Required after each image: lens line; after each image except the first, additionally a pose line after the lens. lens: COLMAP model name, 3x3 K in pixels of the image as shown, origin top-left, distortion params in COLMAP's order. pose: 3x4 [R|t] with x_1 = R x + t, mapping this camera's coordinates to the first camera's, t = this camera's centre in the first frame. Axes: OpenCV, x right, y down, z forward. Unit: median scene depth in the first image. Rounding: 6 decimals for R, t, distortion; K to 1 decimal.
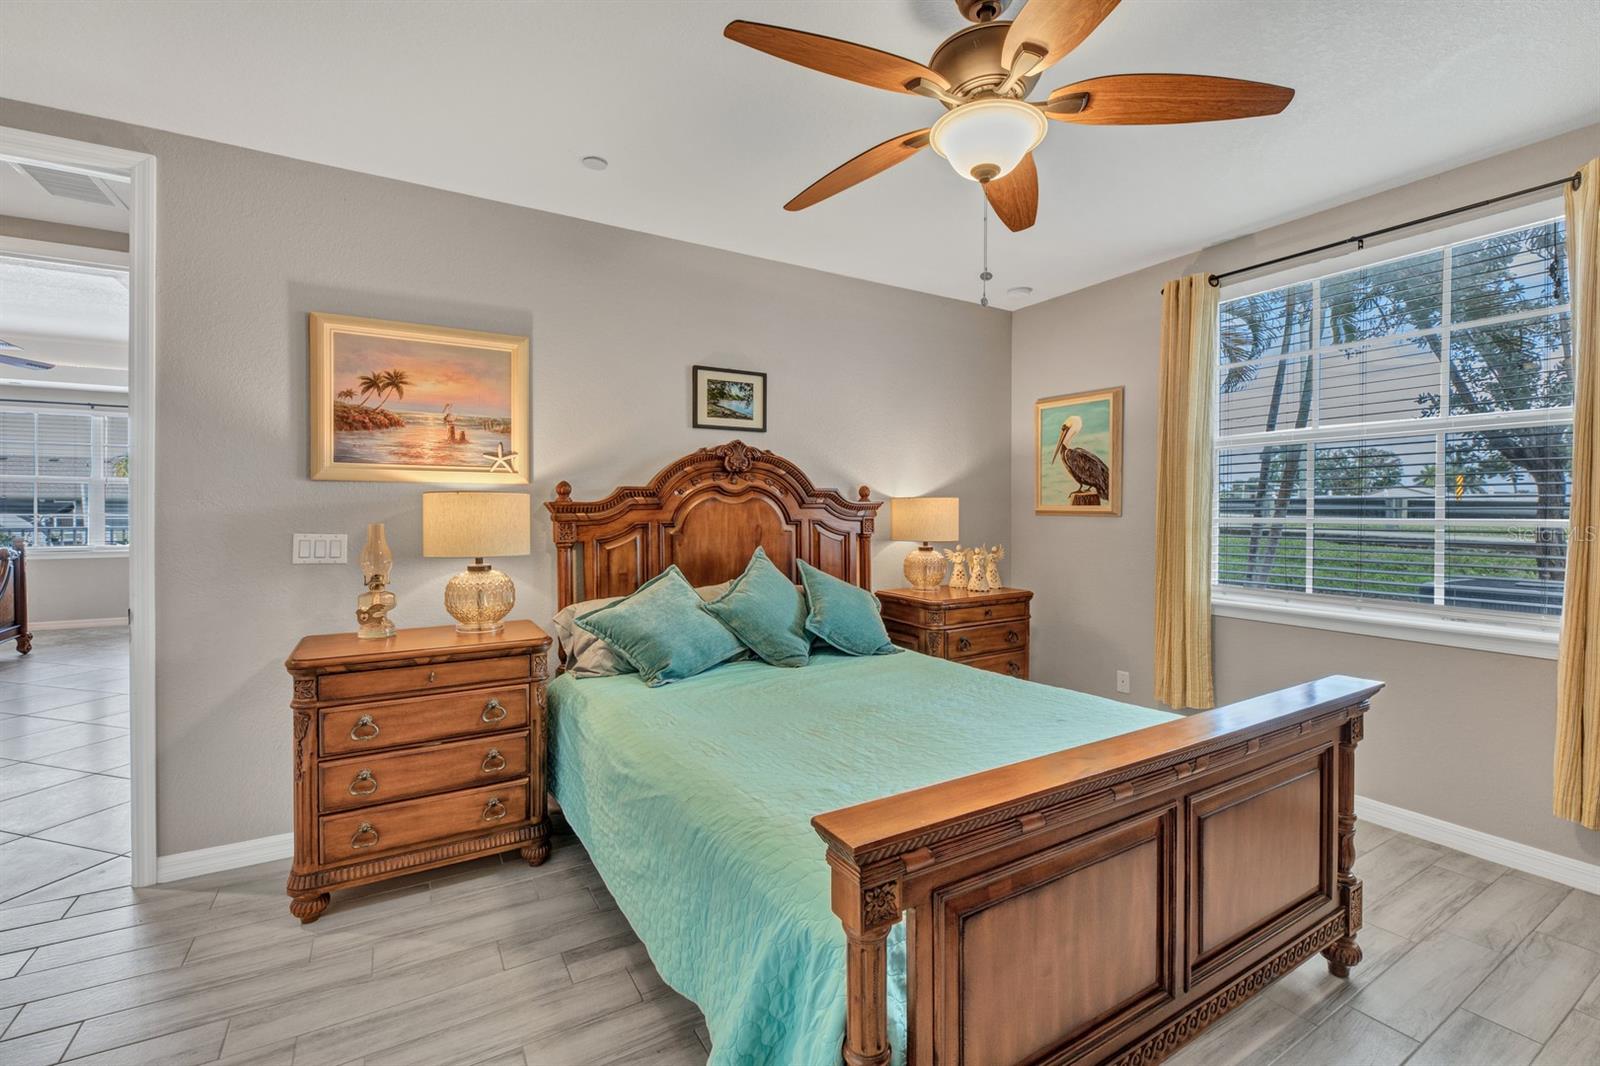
lens RADIAL K [[658.3, 0, 796.5], [0, 658.3, 519.8], [0, 0, 1]] dist [0.001892, -0.004529]
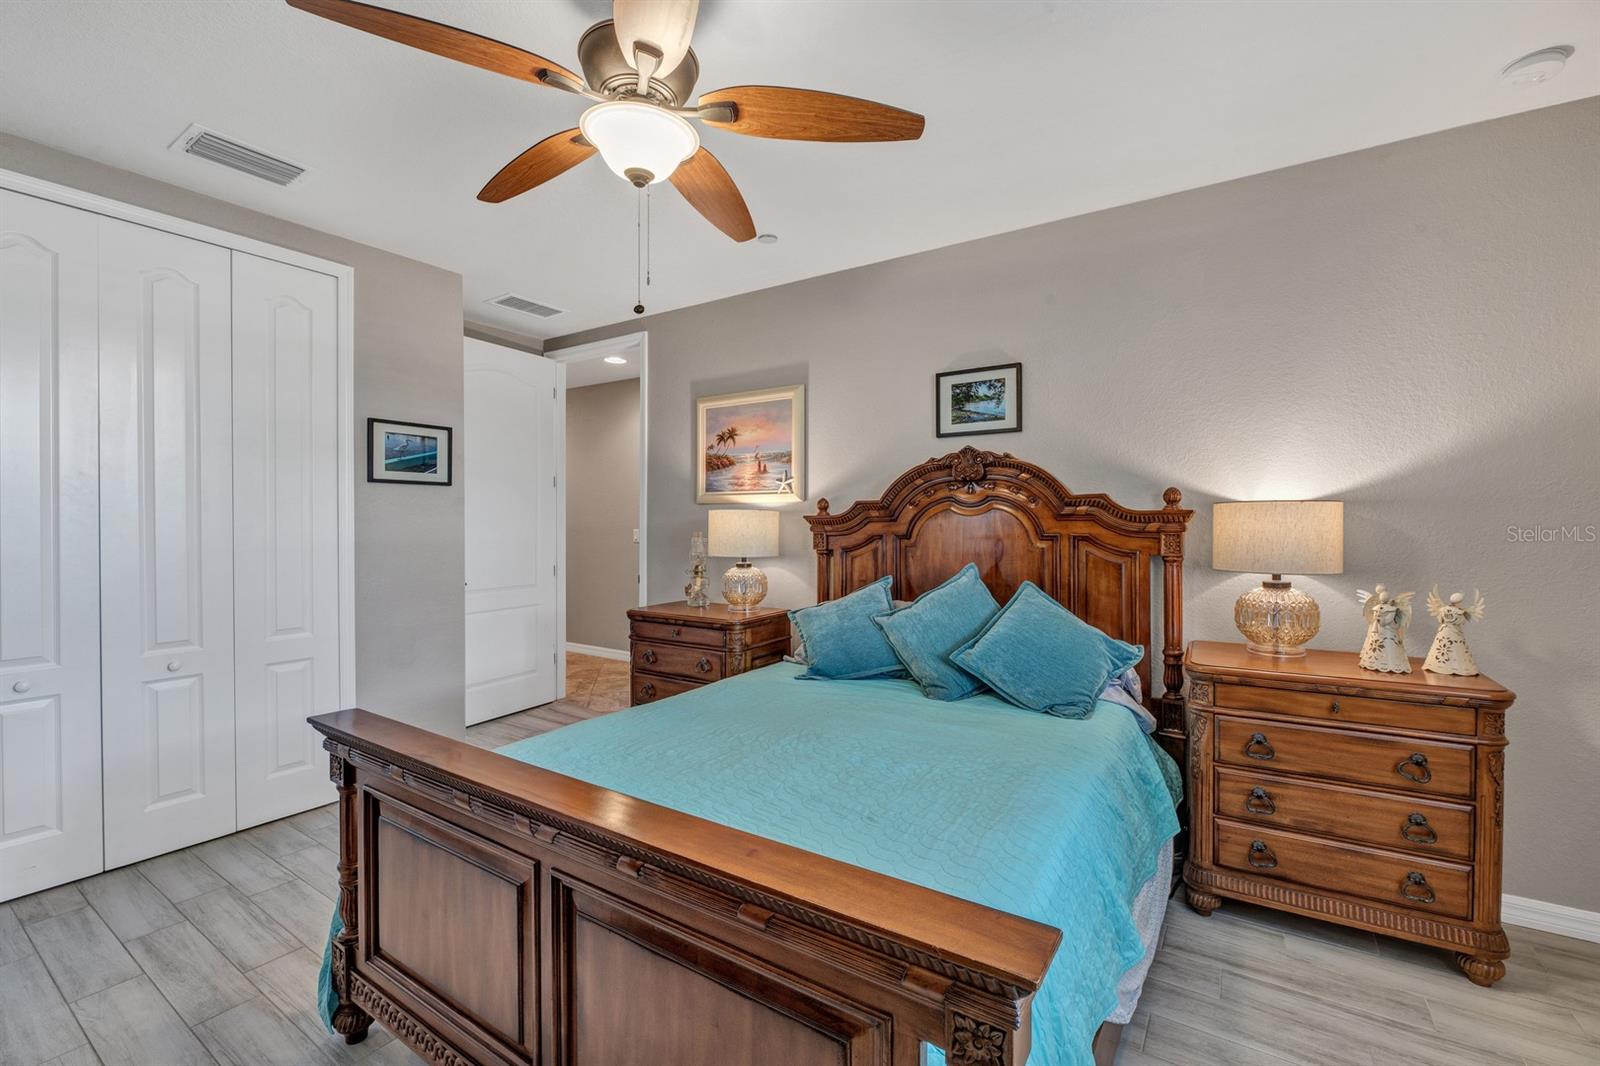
lens RADIAL K [[658.3, 0, 800.8], [0, 658.3, 531.1], [0, 0, 1]] dist [0.001892, -0.004529]
pose [[0.462842, 0.011786, -0.886362, 0.666342], [-0.010770, 0.999913, 0.007672, -0.007630], [0.886375, 0.005995, 0.462929, 0.401996]]
